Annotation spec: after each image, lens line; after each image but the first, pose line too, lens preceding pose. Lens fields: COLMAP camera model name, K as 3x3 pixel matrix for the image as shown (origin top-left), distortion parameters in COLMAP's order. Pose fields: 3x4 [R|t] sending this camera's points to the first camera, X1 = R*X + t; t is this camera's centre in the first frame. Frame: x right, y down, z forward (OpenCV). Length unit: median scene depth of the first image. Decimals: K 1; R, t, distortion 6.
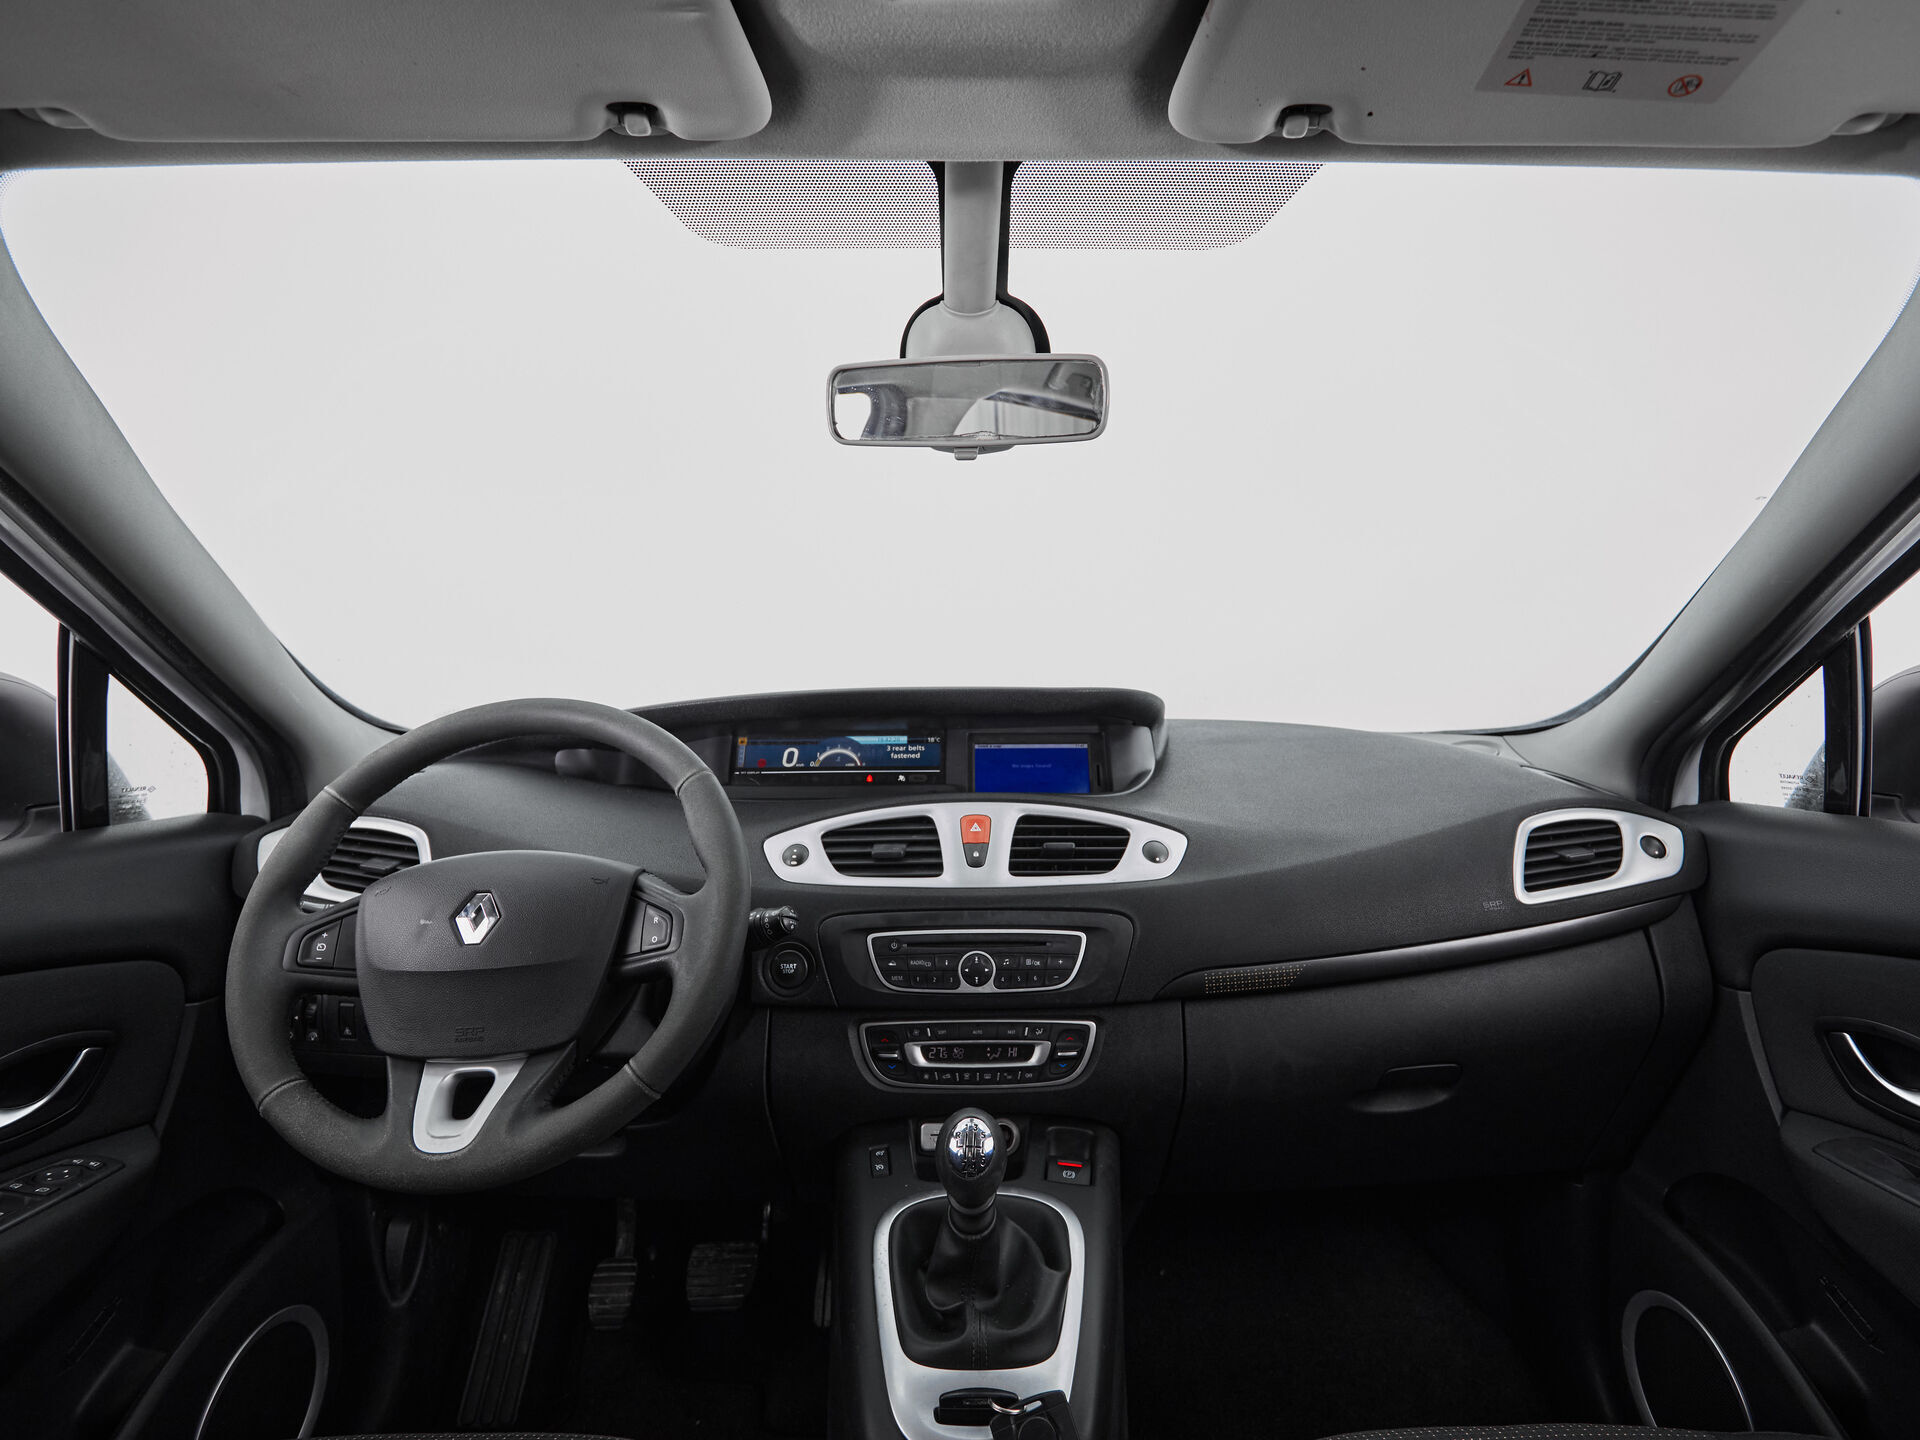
lens RADIAL K [[996.8, 0, 984.7], [0, 996.8, 721.9], [0, 0, 1]] dist [-0.004029, -0.001214]
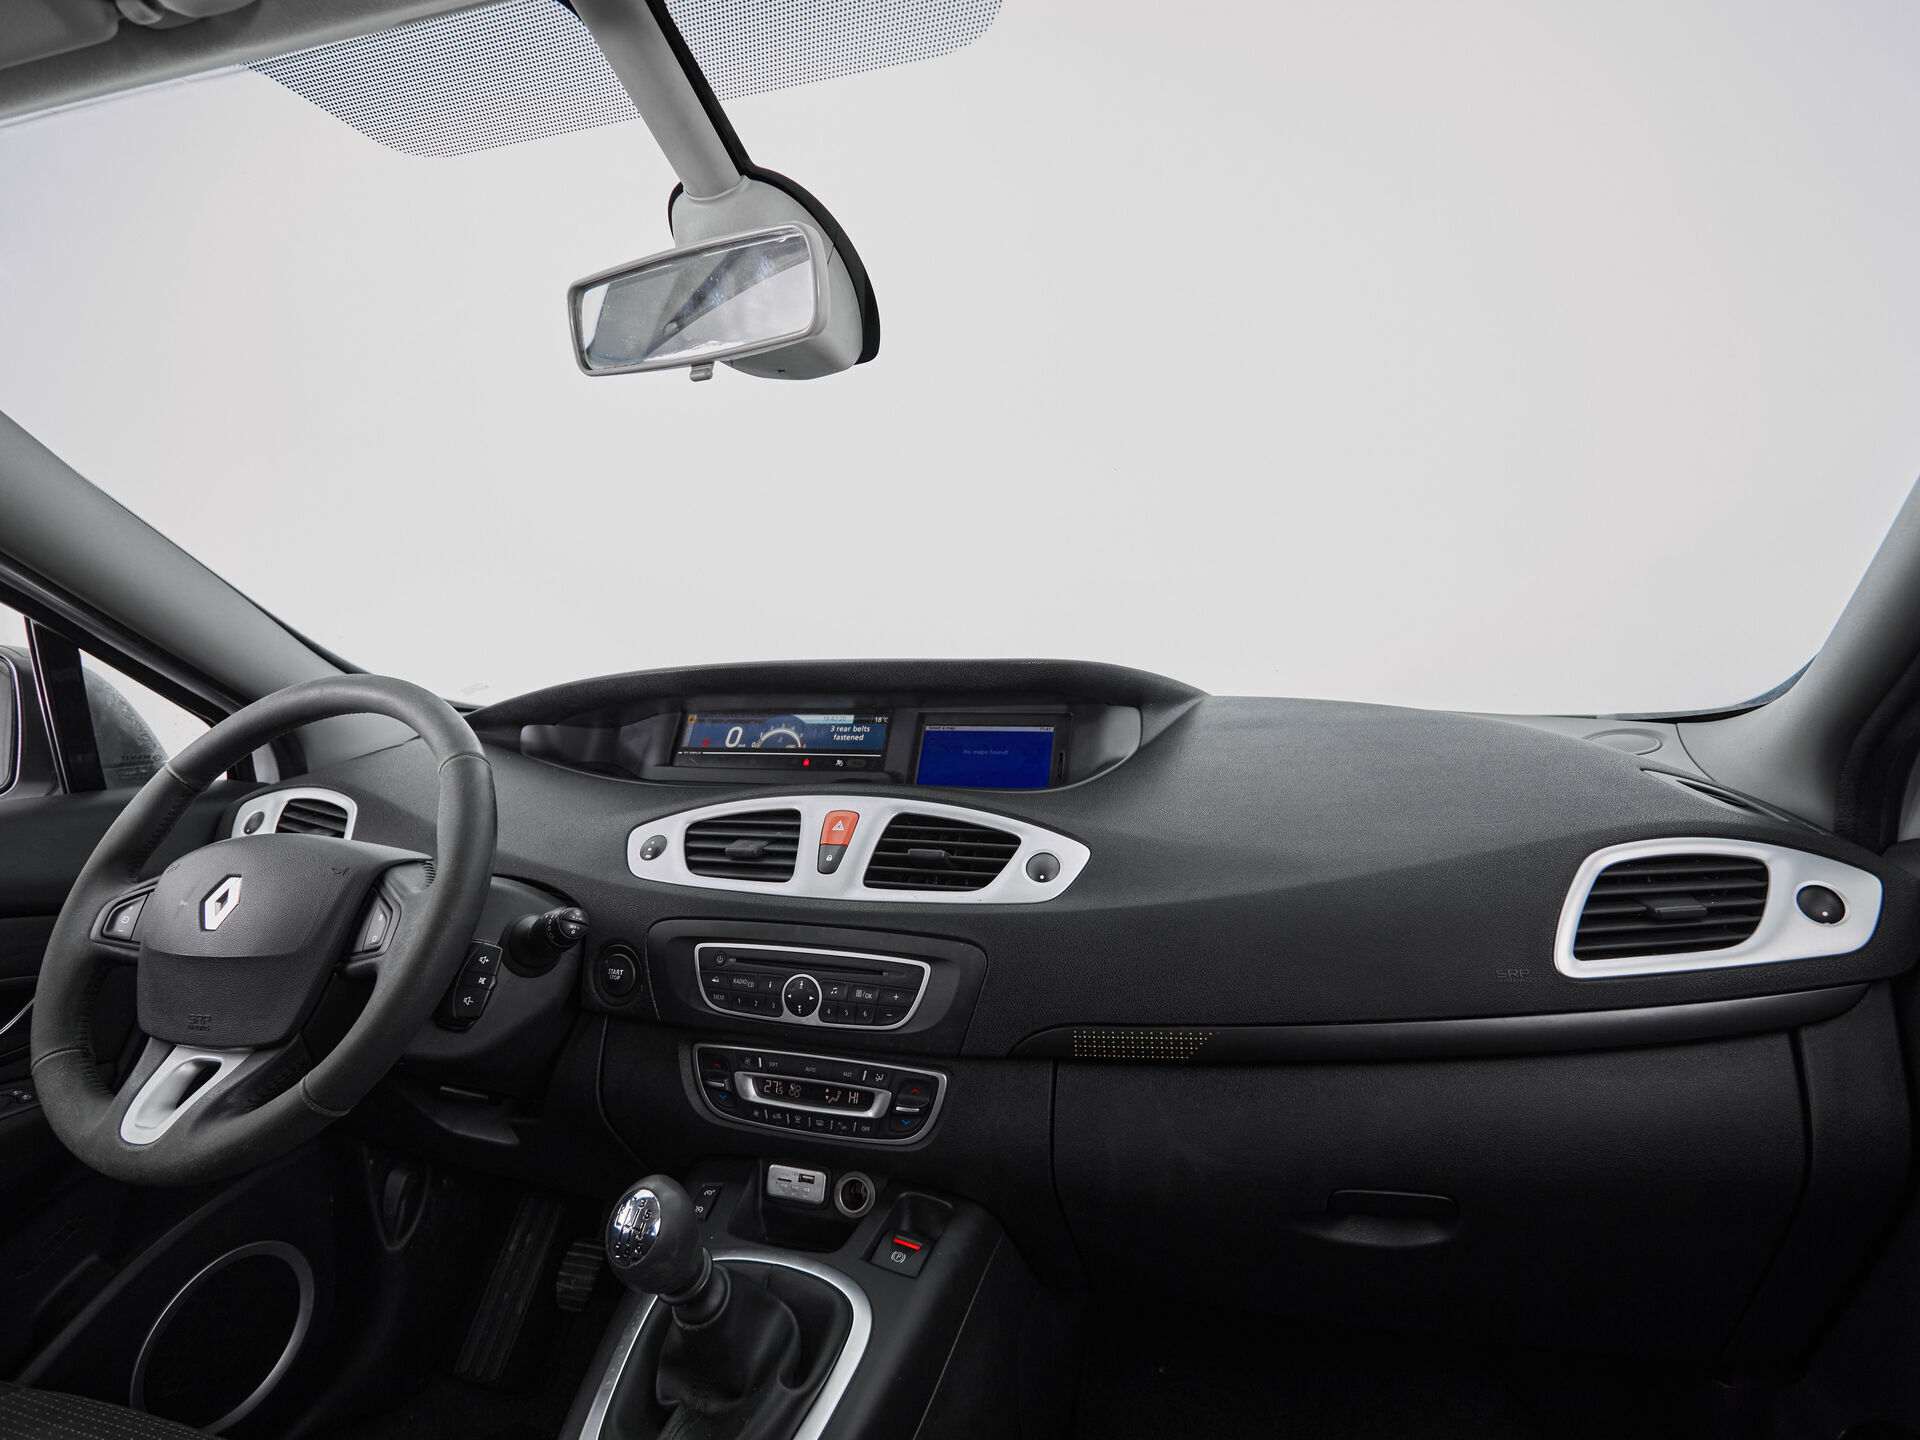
lens RADIAL K [[996.8, 0, 984.7], [0, 996.8, 721.9], [0, 0, 1]] dist [-0.004029, -0.001214]
pose [[0.949379, 0.012751, -0.313874, 0.380024], [-0.003550, 0.999547, 0.029871, -0.008050], [0.314113, -0.027245, 0.948995, 0.245555]]
